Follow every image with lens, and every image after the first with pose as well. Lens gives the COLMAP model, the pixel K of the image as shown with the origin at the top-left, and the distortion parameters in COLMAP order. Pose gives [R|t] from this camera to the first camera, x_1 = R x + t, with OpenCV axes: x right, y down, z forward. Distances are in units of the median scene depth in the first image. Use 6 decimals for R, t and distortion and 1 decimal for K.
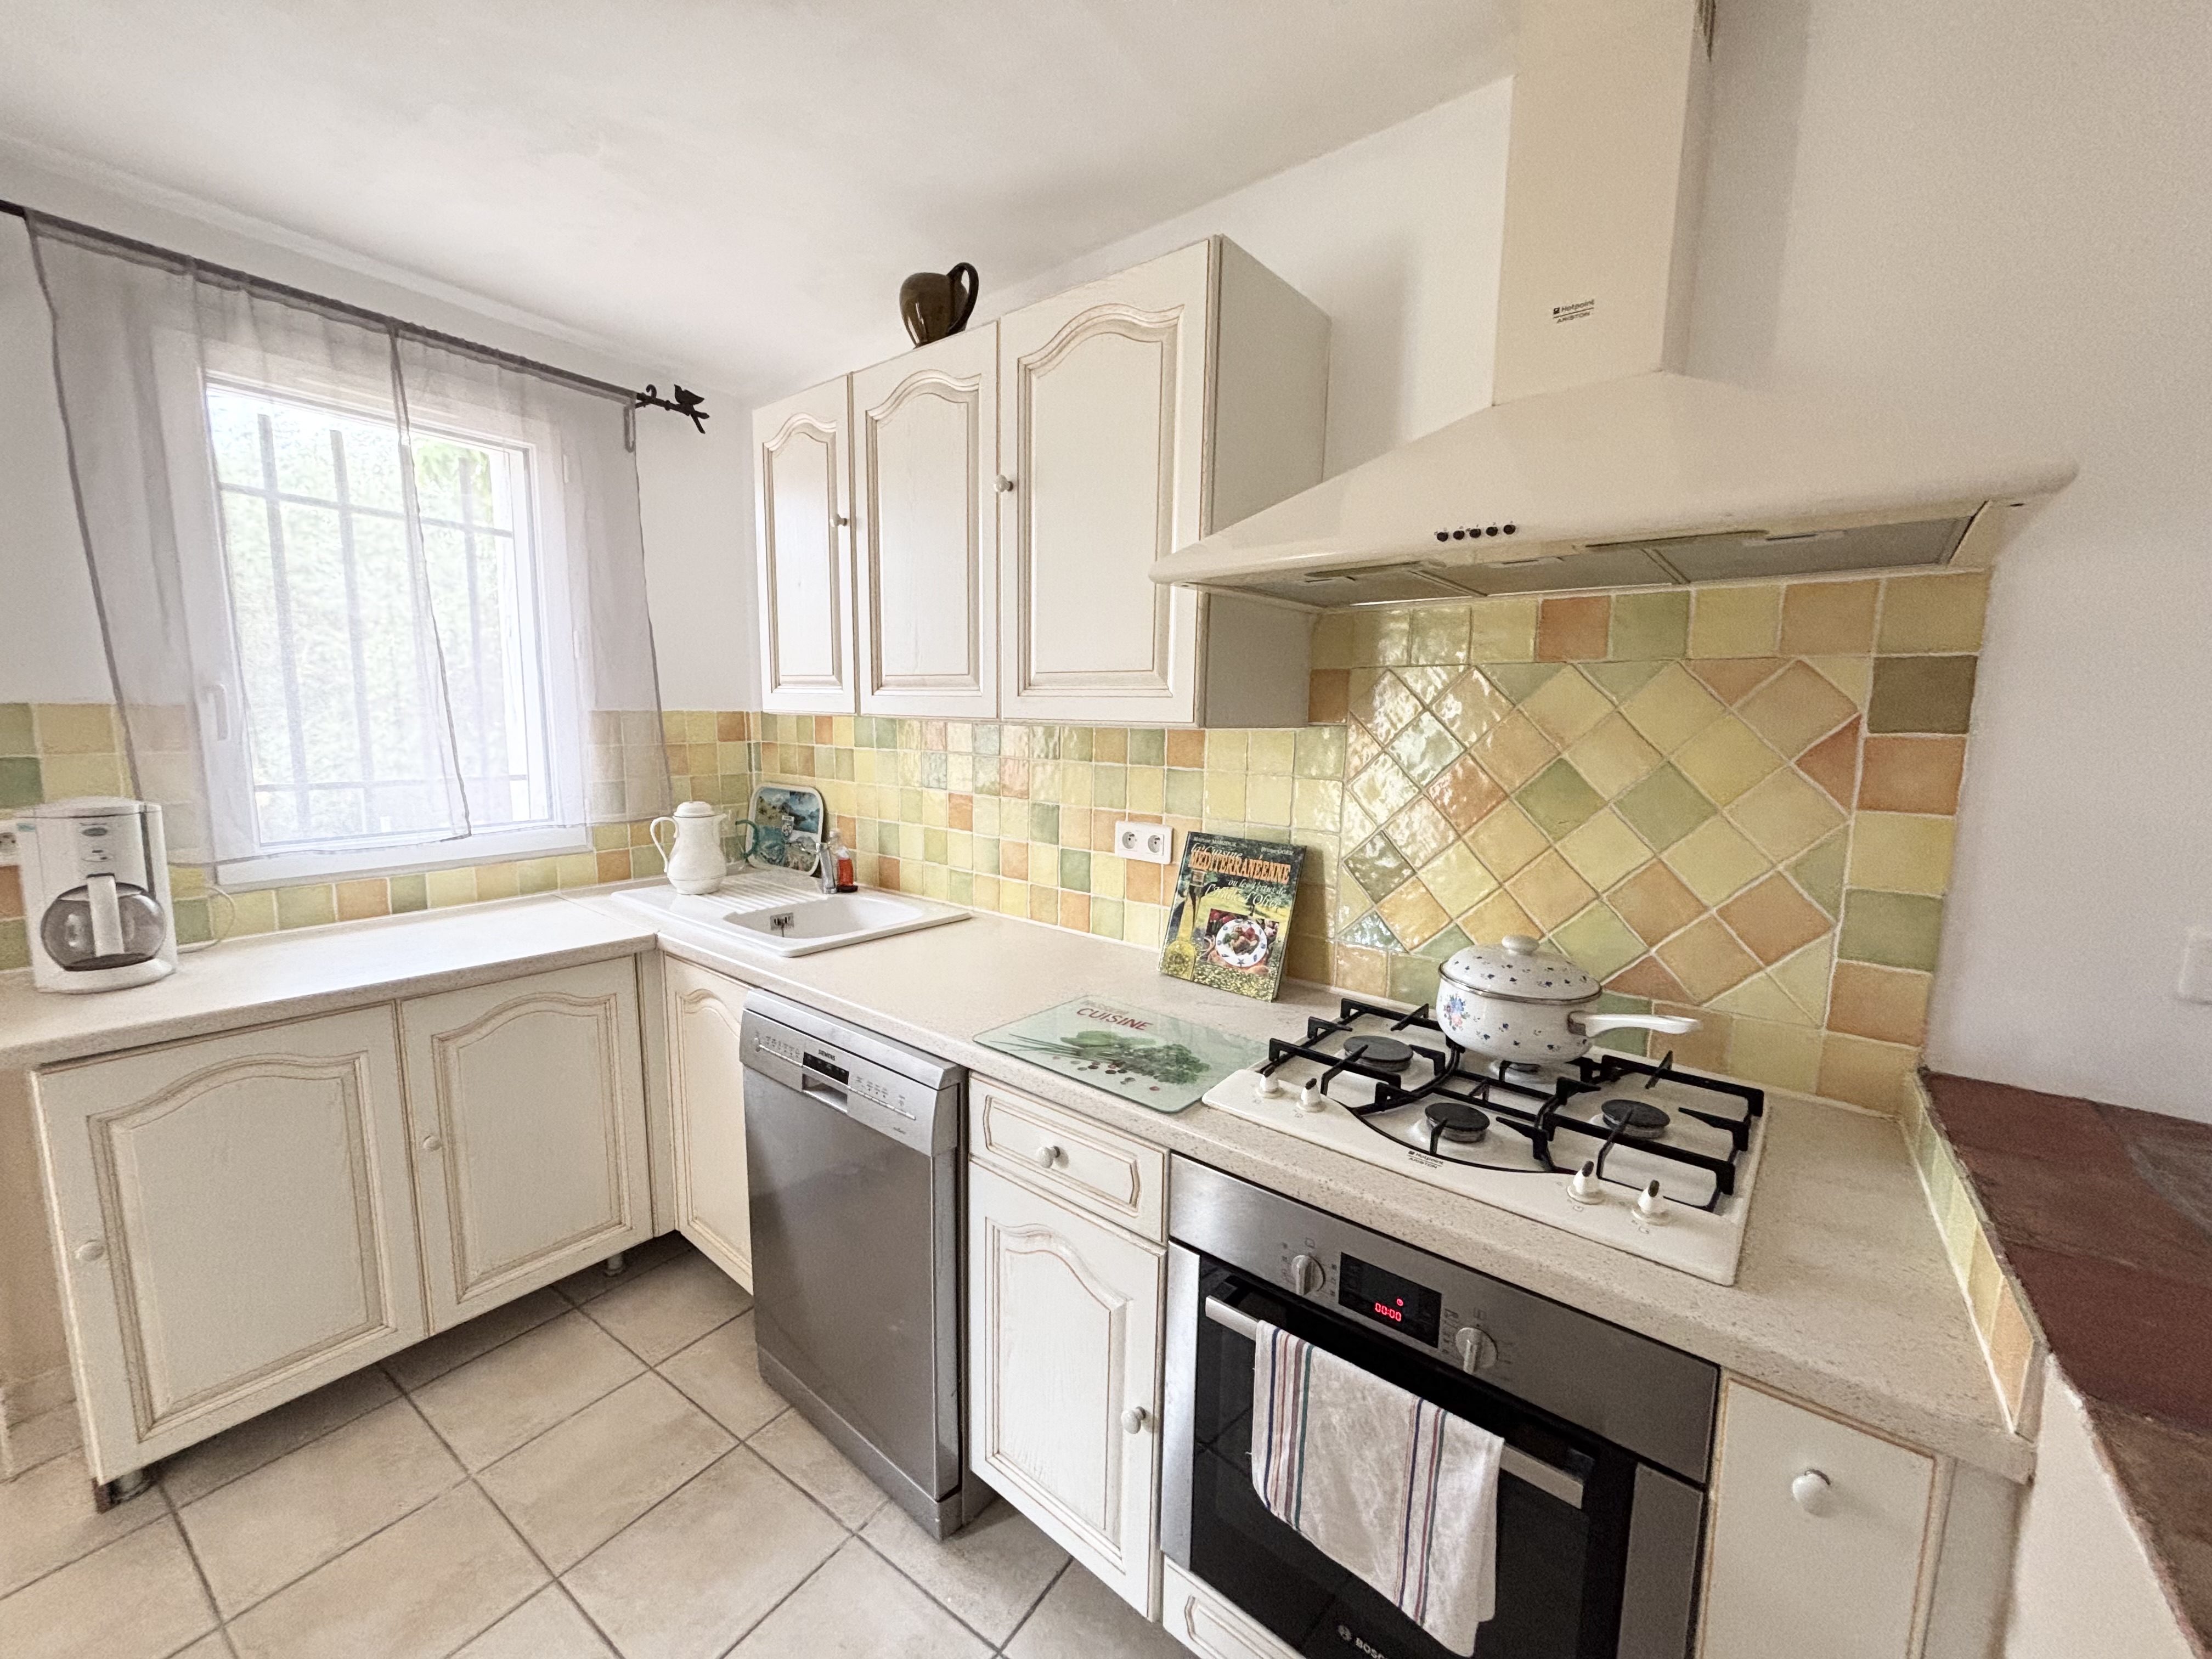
lens RADIAL K [[900.1, 0, 1106.0], [0, 900.1, 829.5], [0, 0, 1]] dist [-0.001326, -0.000332]
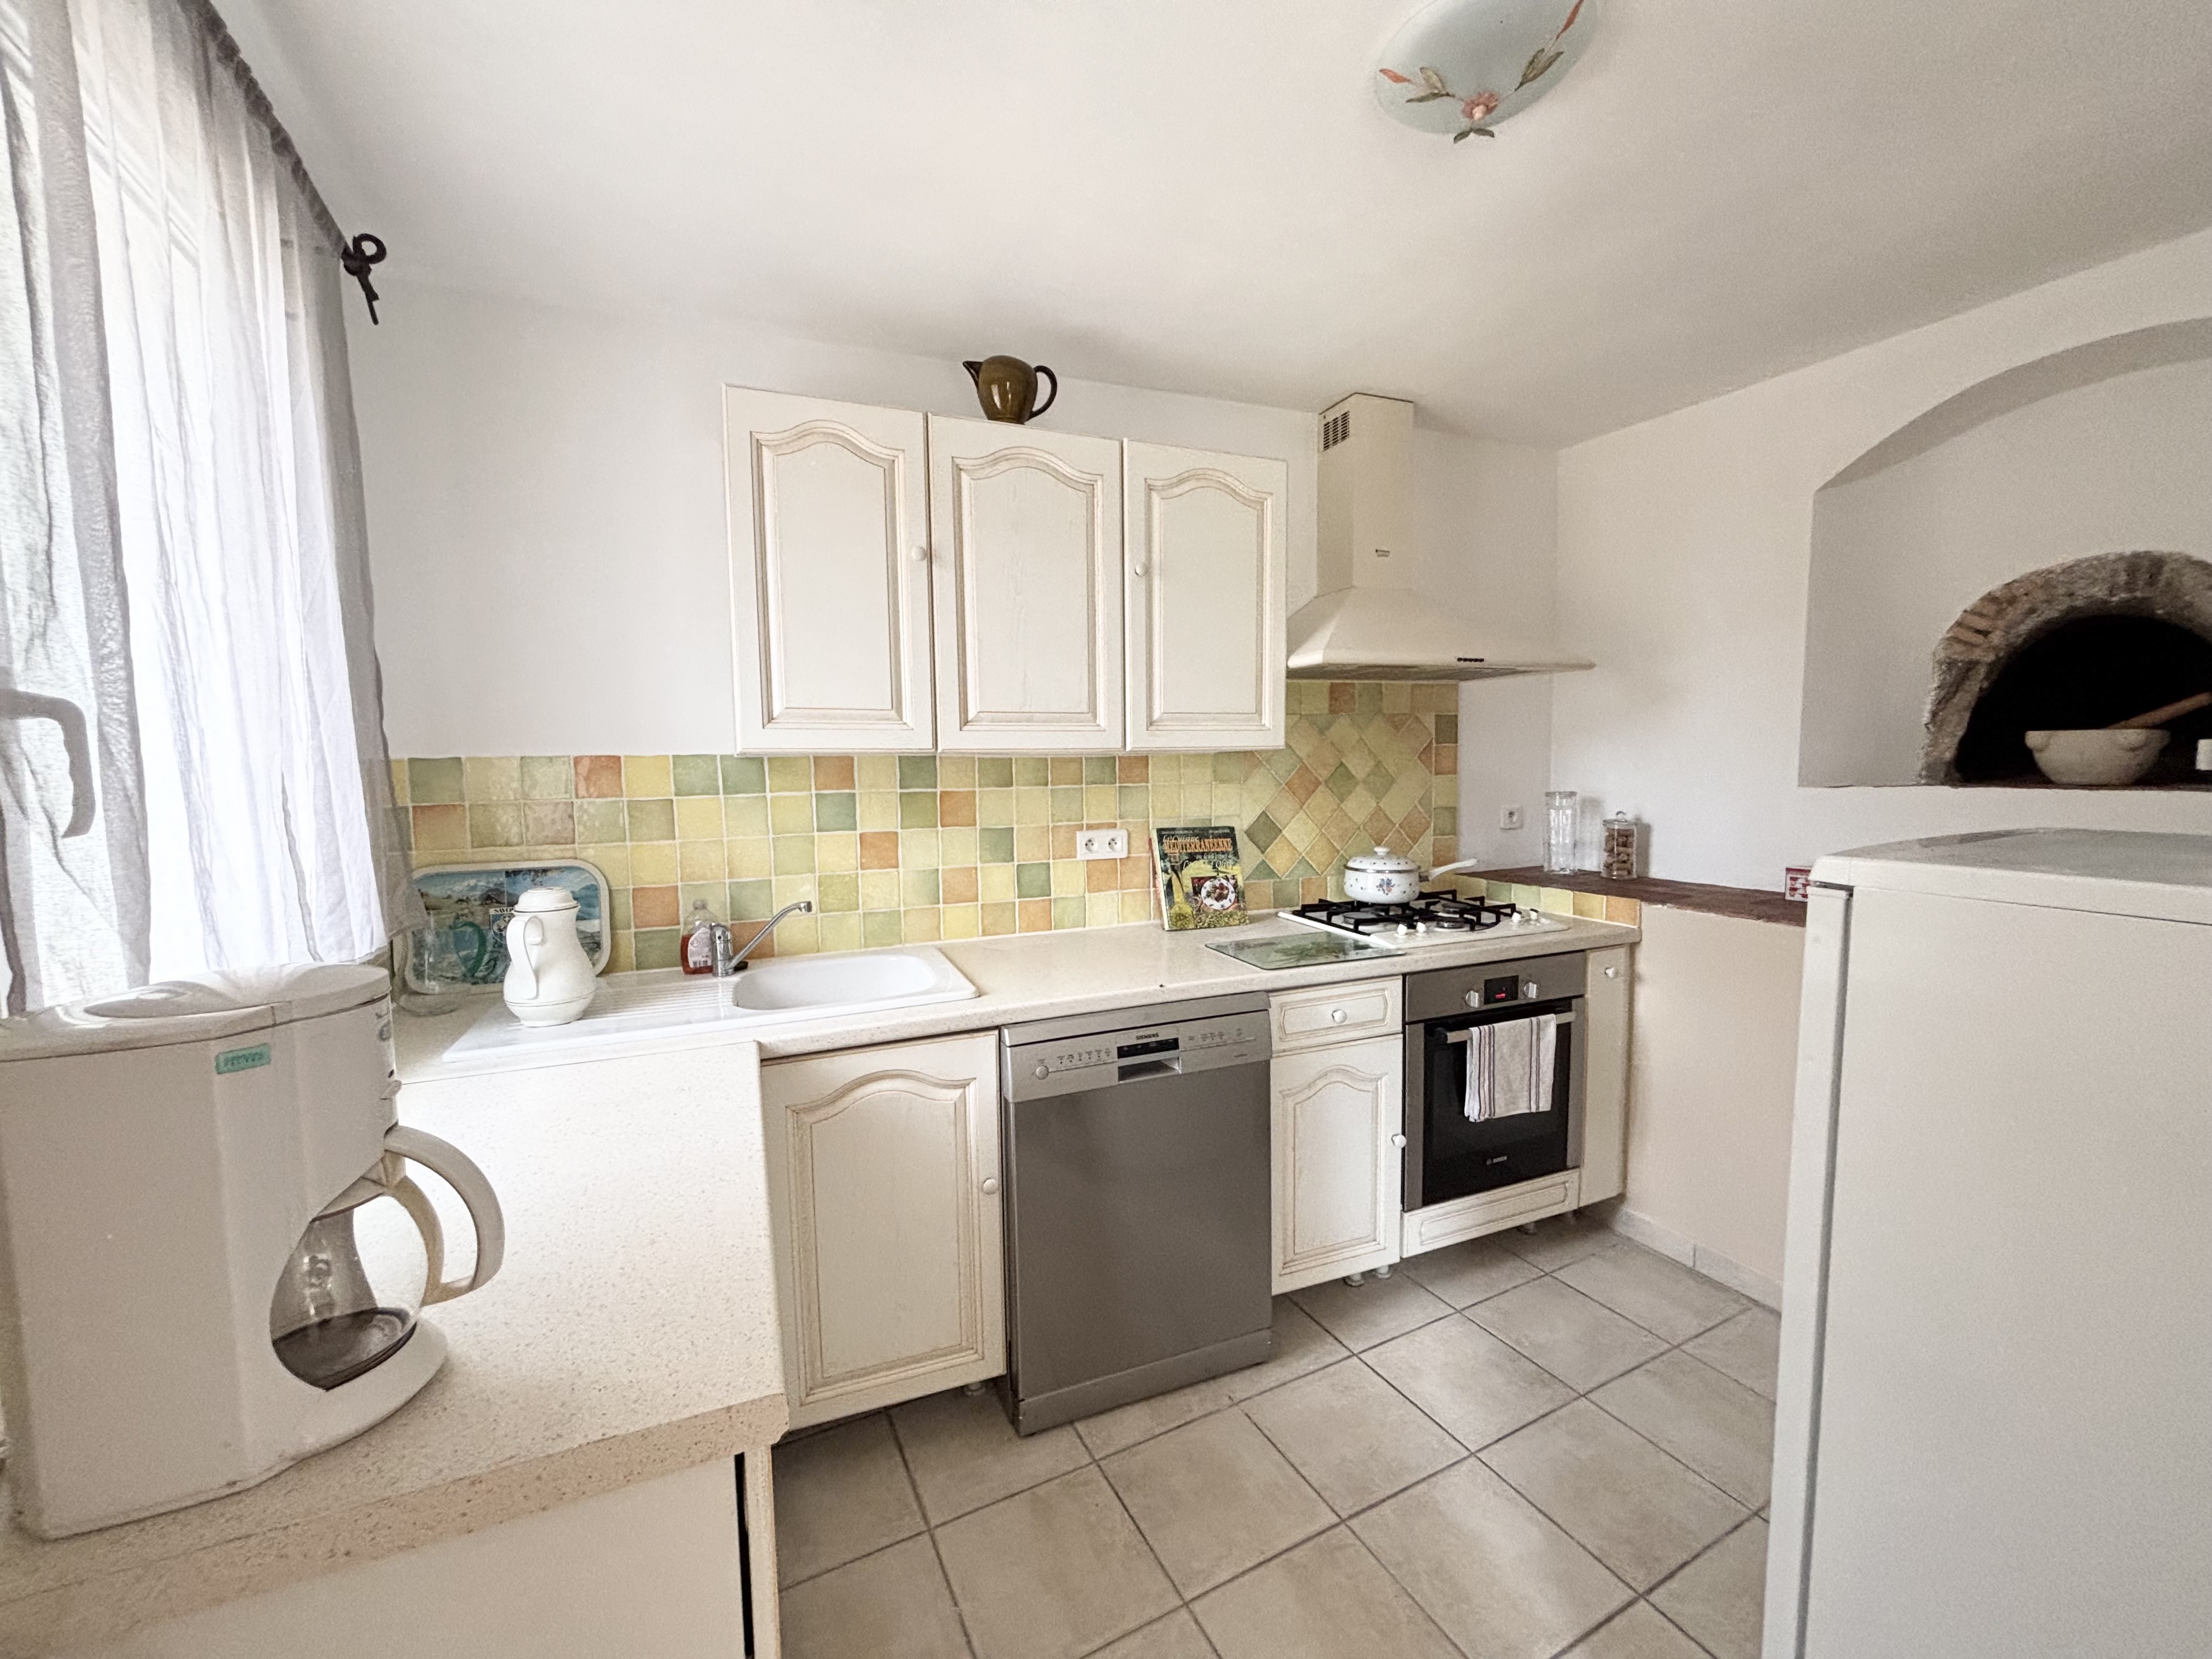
lens RADIAL K [[888.0, 0, 1111.6], [0, 888.0, 830.1], [0, 0, 1]] dist [0.002123, -0.002024]
pose [[0.471903, -0.095529, 0.876460, -1.205705], [0.137857, 0.989880, 0.033667, -0.053454], [-0.870806, 0.104939, 0.480296, 0.424631]]
